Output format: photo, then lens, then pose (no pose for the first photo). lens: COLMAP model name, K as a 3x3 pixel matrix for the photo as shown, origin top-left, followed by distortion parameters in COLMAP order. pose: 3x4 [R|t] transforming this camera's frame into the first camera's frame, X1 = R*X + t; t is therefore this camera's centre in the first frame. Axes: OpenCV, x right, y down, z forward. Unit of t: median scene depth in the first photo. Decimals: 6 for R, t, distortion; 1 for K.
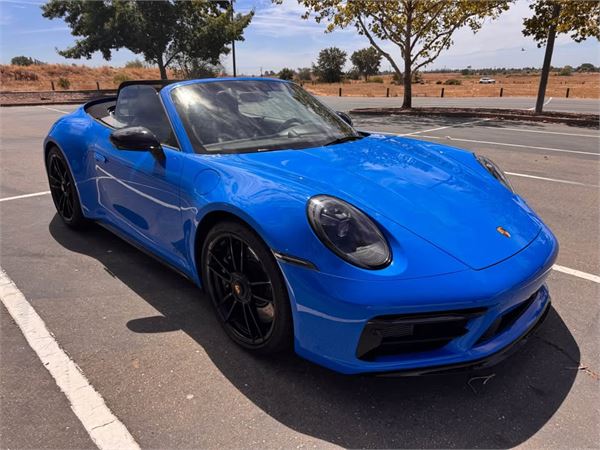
lens RADIAL K [[424.8, 0, 296.9], [0, 424.8, 229.2], [0, 0, 1]] dist [0.023941, -0.030643]
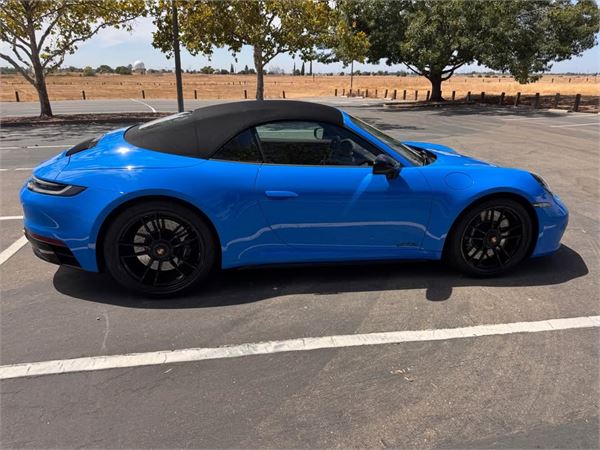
lens RADIAL K [[424.8, 0, 294.8], [0, 424.8, 224.2], [0, 0, 1]] dist [0.023941, -0.030643]
pose [[0.573314, -0.255162, 0.778591, -0.257970], [0.263570, 0.957195, 0.119616, -0.044118], [-0.775785, 0.136636, 0.616026, 0.079996]]
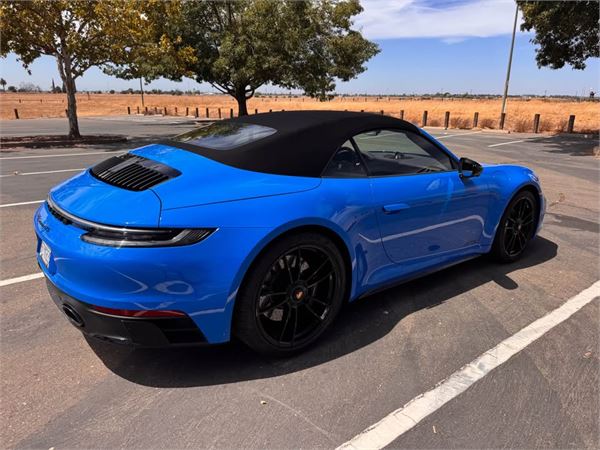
lens RADIAL K [[424.8, 0, 299.7], [0, 424.8, 227.0], [0, 0, 1]] dist [0.023941, -0.030643]
pose [[0.107244, -0.276982, 0.954872, -0.286500], [0.320890, 0.918656, 0.230437, -0.085283], [-0.941025, 0.281695, 0.187401, 0.218143]]
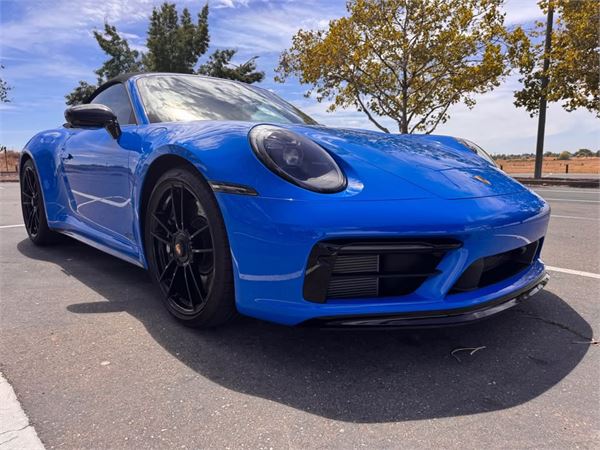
lens RADIAL K [[424.8, 0, 296.7], [0, 424.8, 230.4], [0, 0, 1]] dist [0.023941, -0.030643]
pose [[0.999790, -0.004121, -0.020081, 0.016609], [0.000309, 0.982511, -0.186206, 0.037436], [0.020497, 0.186160, 0.982306, 0.020629]]
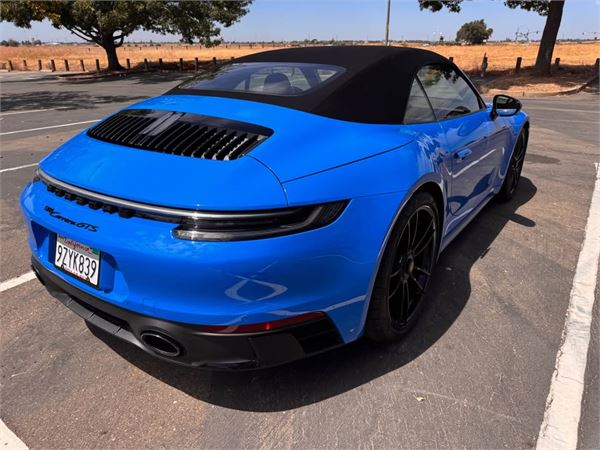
lens RADIAL K [[424.8, 0, 300.5], [0, 424.8, 227.8], [0, 0, 1]] dist [0.023941, -0.030643]
pose [[-0.181031, -0.374818, 0.909252, -0.253411], [0.335841, 0.845392, 0.415359, -0.103912], [-0.924359, 0.380557, -0.027163, 0.287591]]
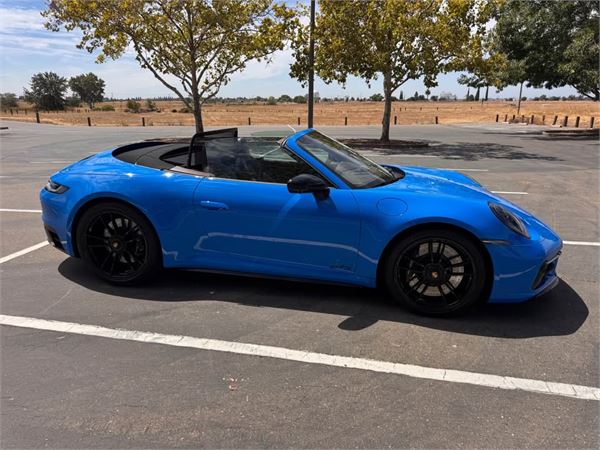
lens RADIAL K [[424.8, 0, 298.0], [0, 424.8, 227.9], [0, 0, 1]] dist [0.023941, -0.030643]
pose [[0.828765, -0.149311, 0.539310, -0.183402], [0.182352, 0.983201, -0.008017, -0.013236], [-0.529053, 0.104988, 0.842069, -0.002223]]
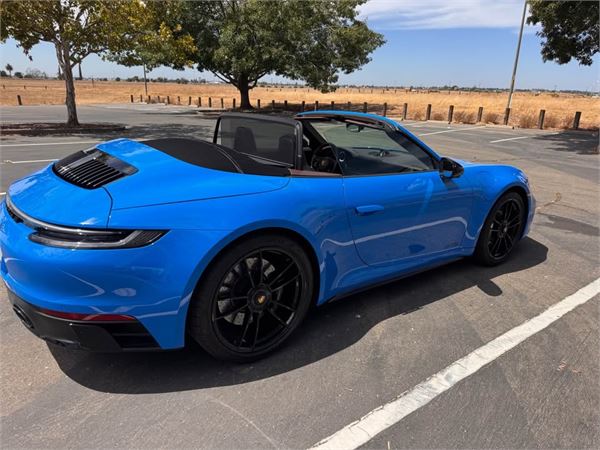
lens RADIAL K [[424.8, 0, 297.3], [0, 424.8, 228.9], [0, 0, 1]] dist [0.023941, -0.030643]
pose [[0.125876, -0.297542, 0.946374, -0.277680], [0.304984, 0.919369, 0.248486, -0.082804], [-0.944002, 0.257350, 0.206472, 0.204545]]
